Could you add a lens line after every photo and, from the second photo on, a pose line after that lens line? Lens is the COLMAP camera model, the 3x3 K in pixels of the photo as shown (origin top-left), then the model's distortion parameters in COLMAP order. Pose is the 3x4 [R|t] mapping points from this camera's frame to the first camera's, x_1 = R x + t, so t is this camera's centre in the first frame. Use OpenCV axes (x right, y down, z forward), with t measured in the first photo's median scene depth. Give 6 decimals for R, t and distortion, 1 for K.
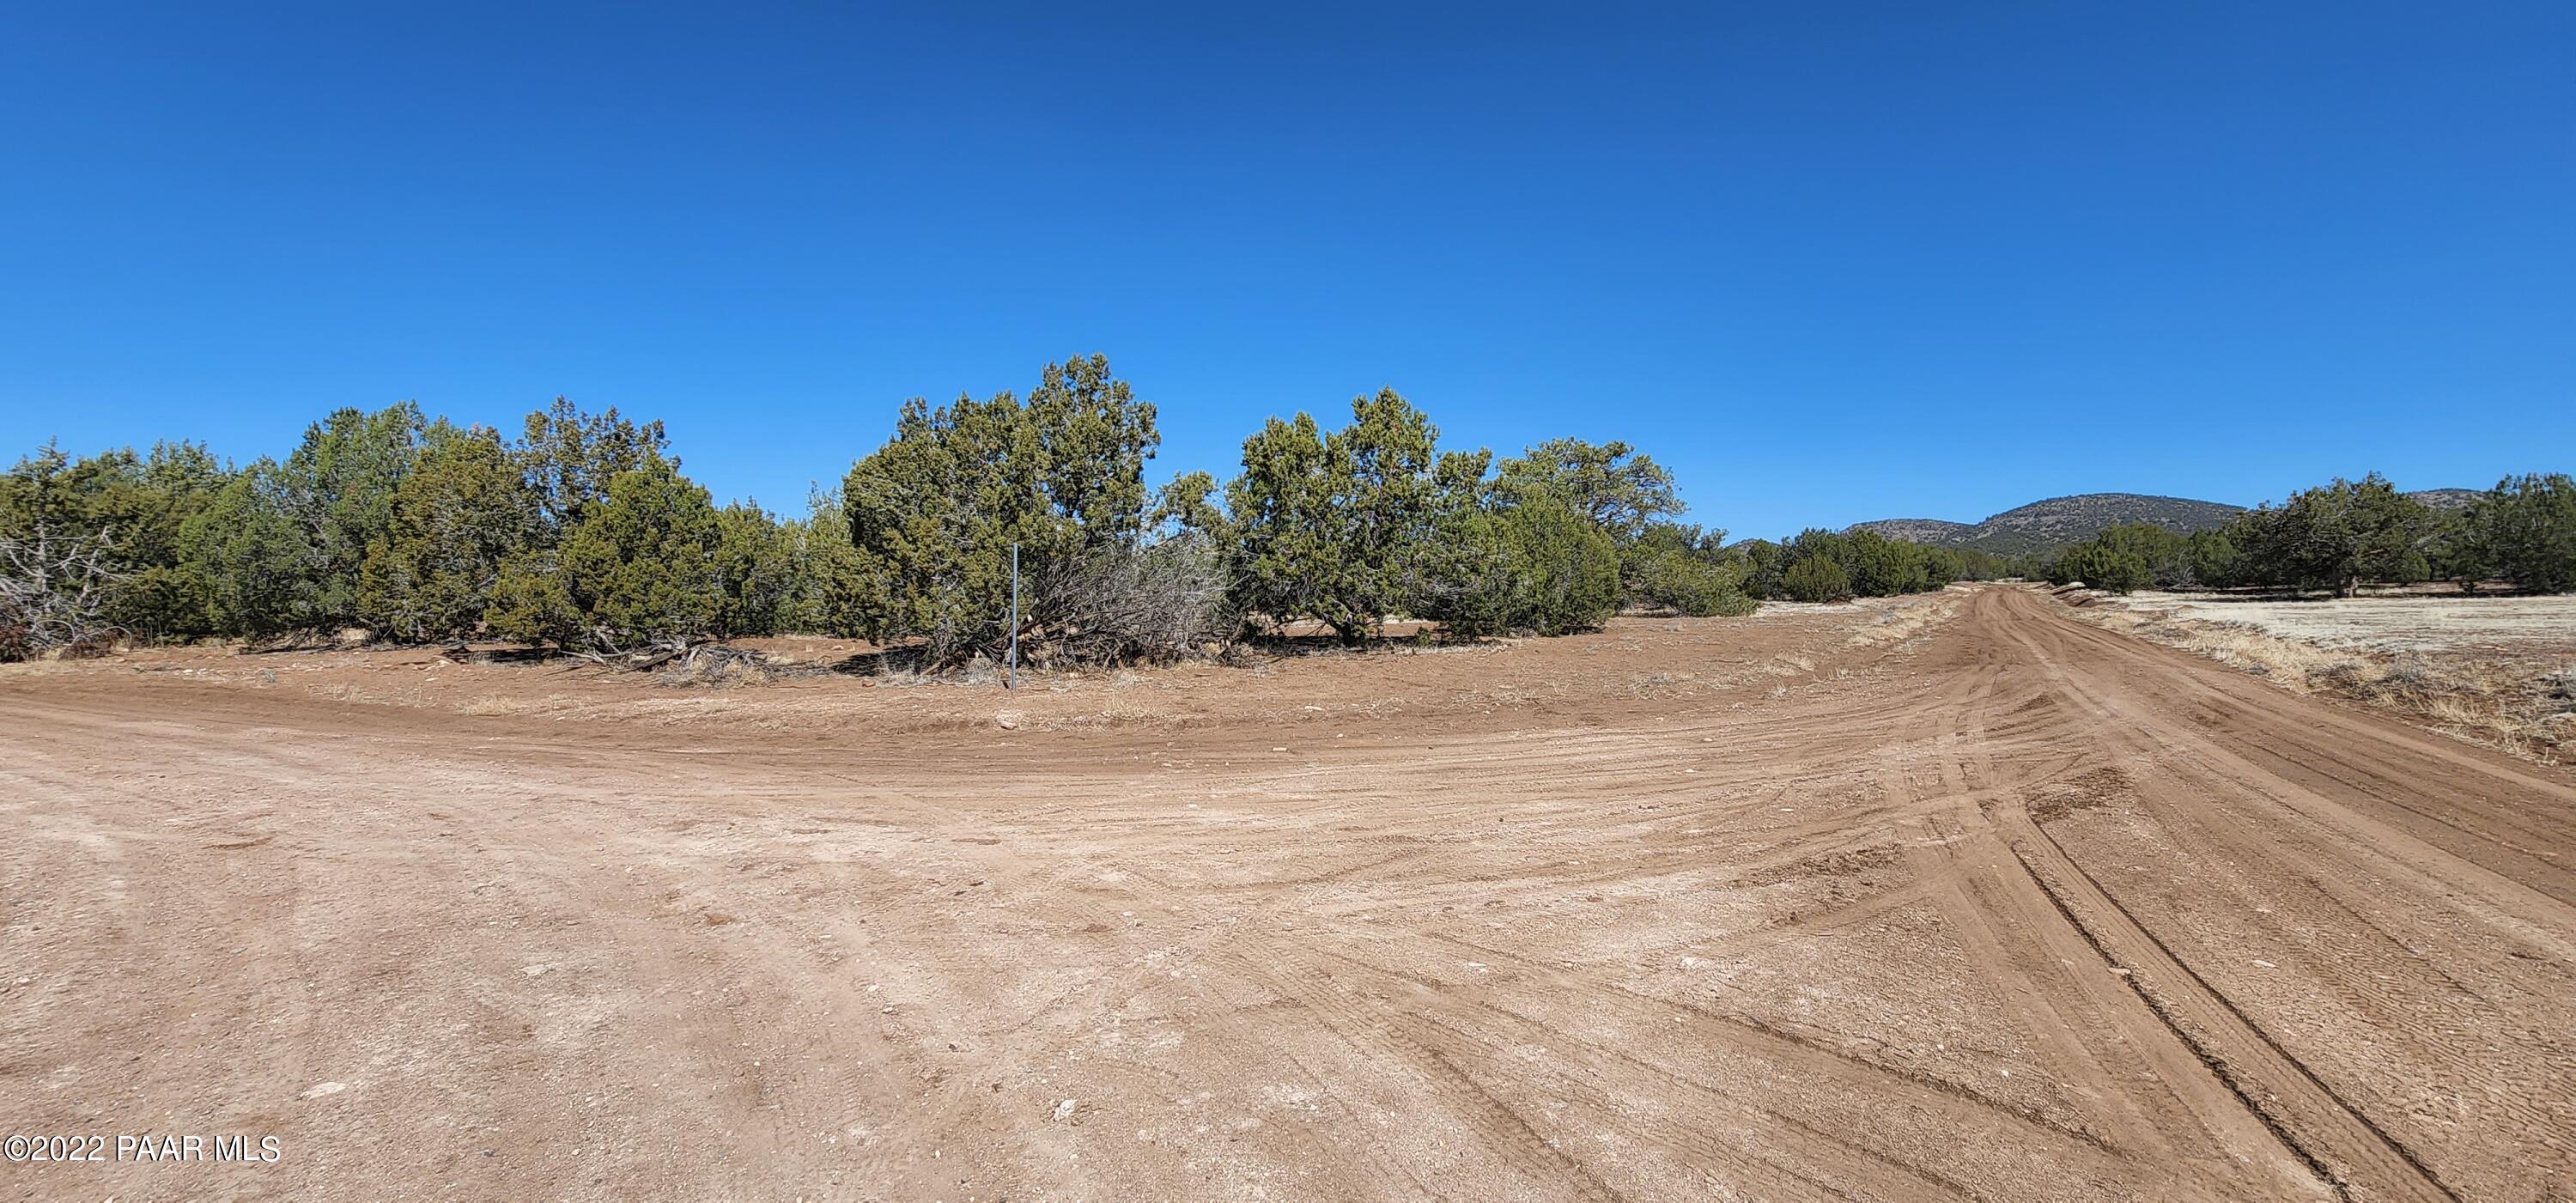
lens RADIAL K [[1051.1, 0, 1288.0], [0, 1051.1, 601.5], [0, 0, 1]] dist [-0.011286, 0.000457]
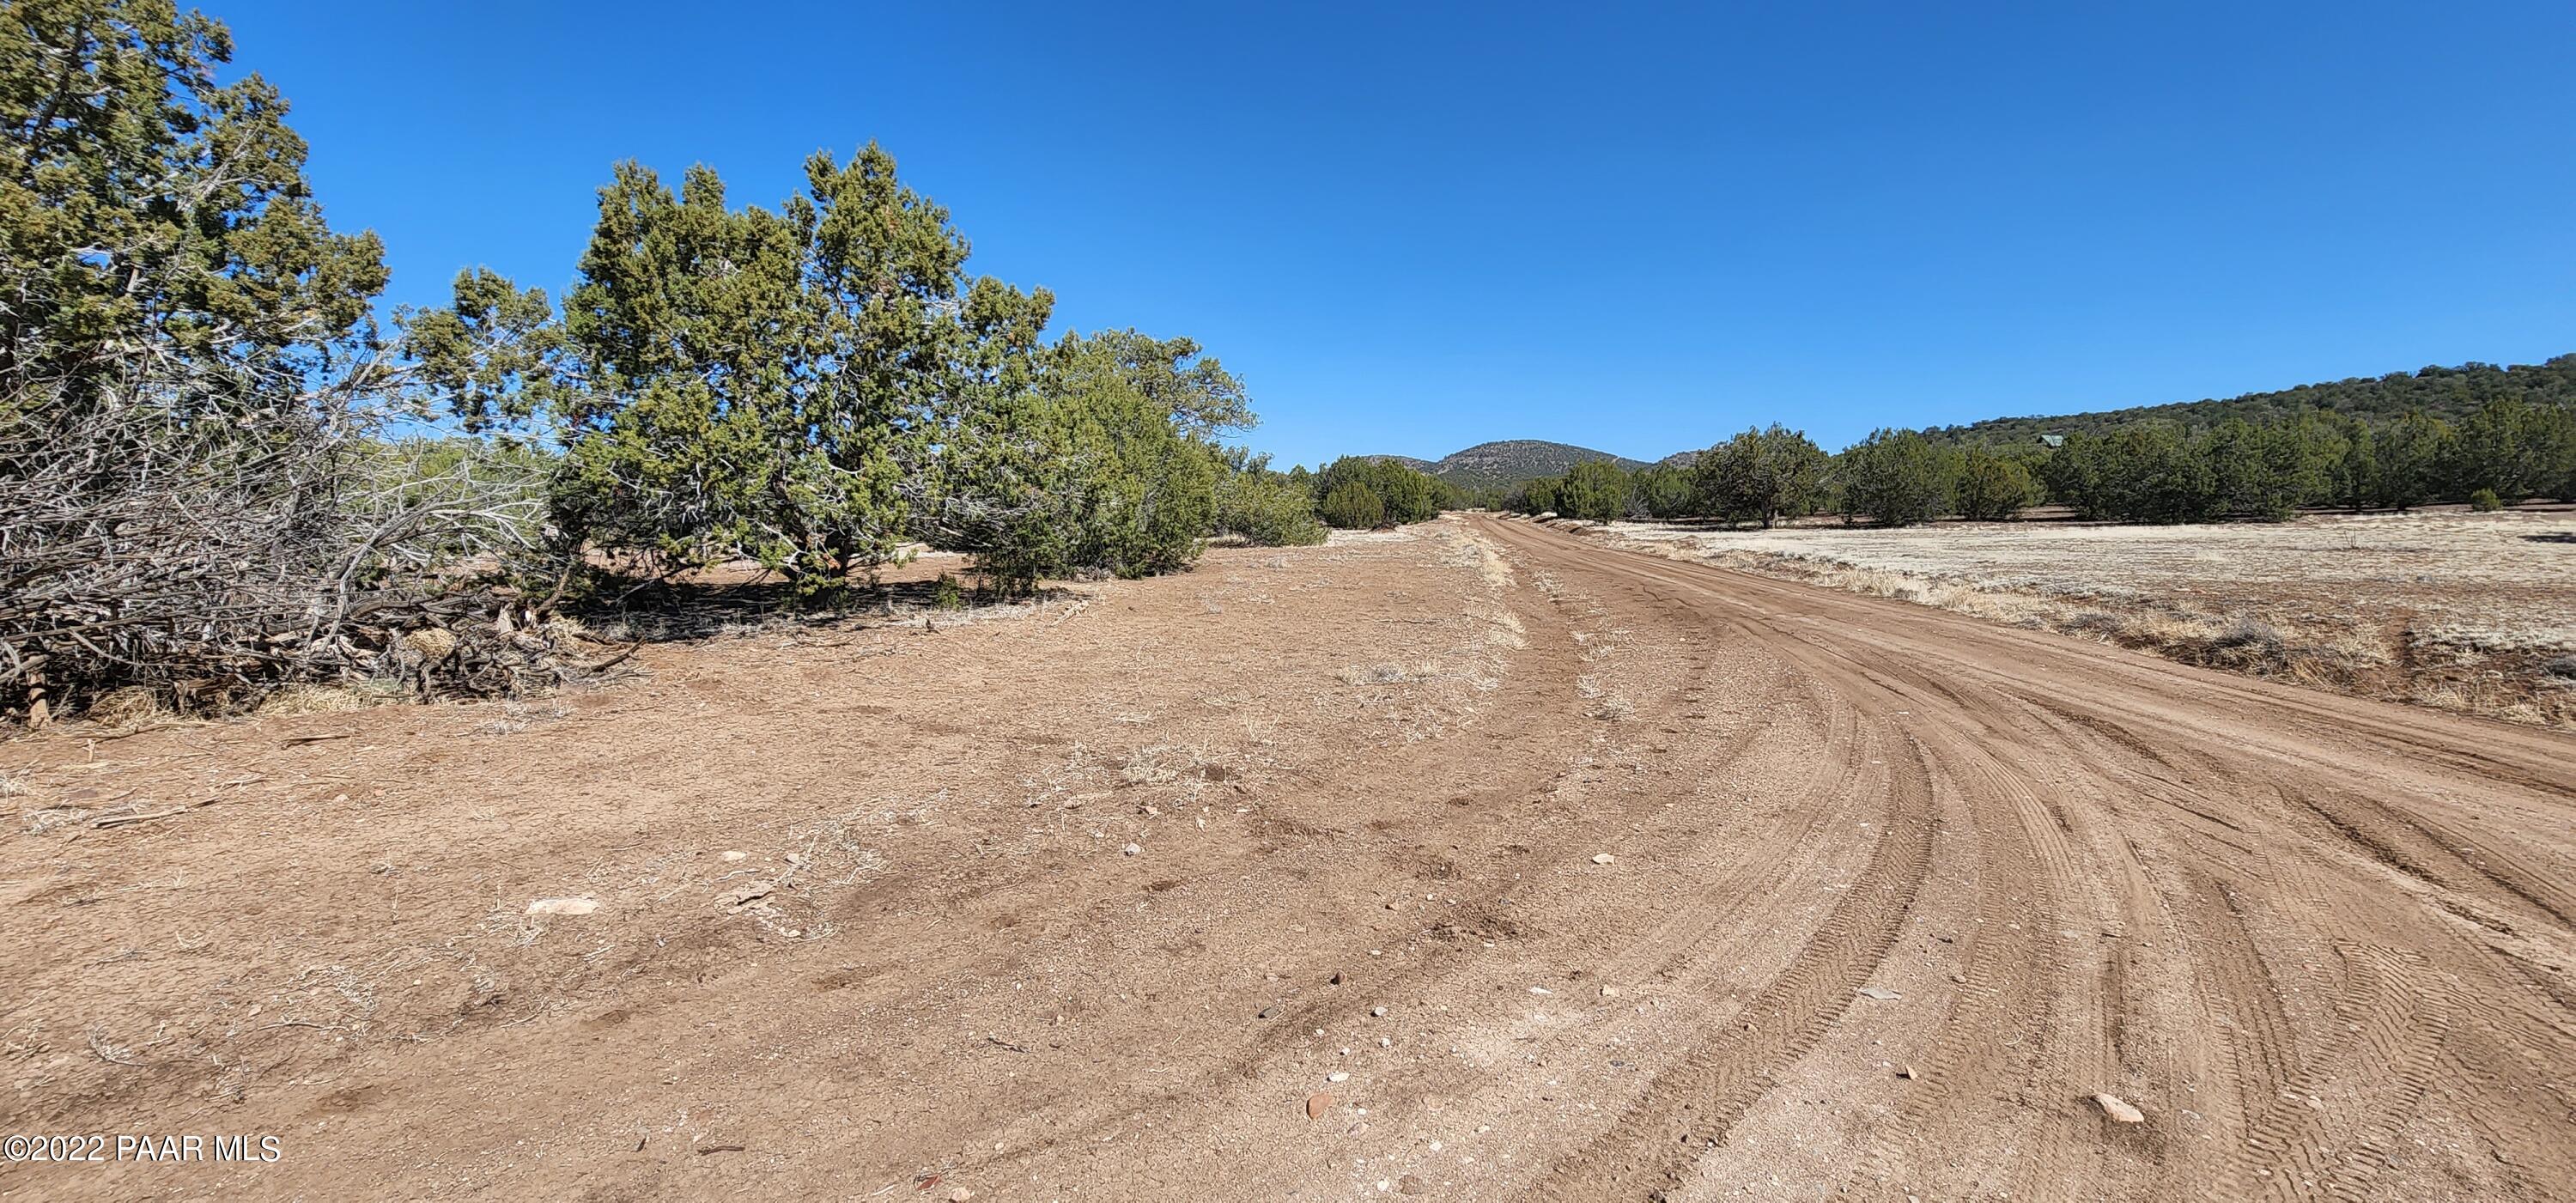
lens RADIAL K [[1051.1, 0, 1288.0], [0, 1051.1, 601.5], [0, 0, 1]] dist [-0.011286, 0.000457]
pose [[0.904128, -0.023703, 0.426604, 0.046602], [-0.007300, 0.997457, 0.070891, -0.003149], [-0.427200, -0.067209, 0.901656, 0.360254]]
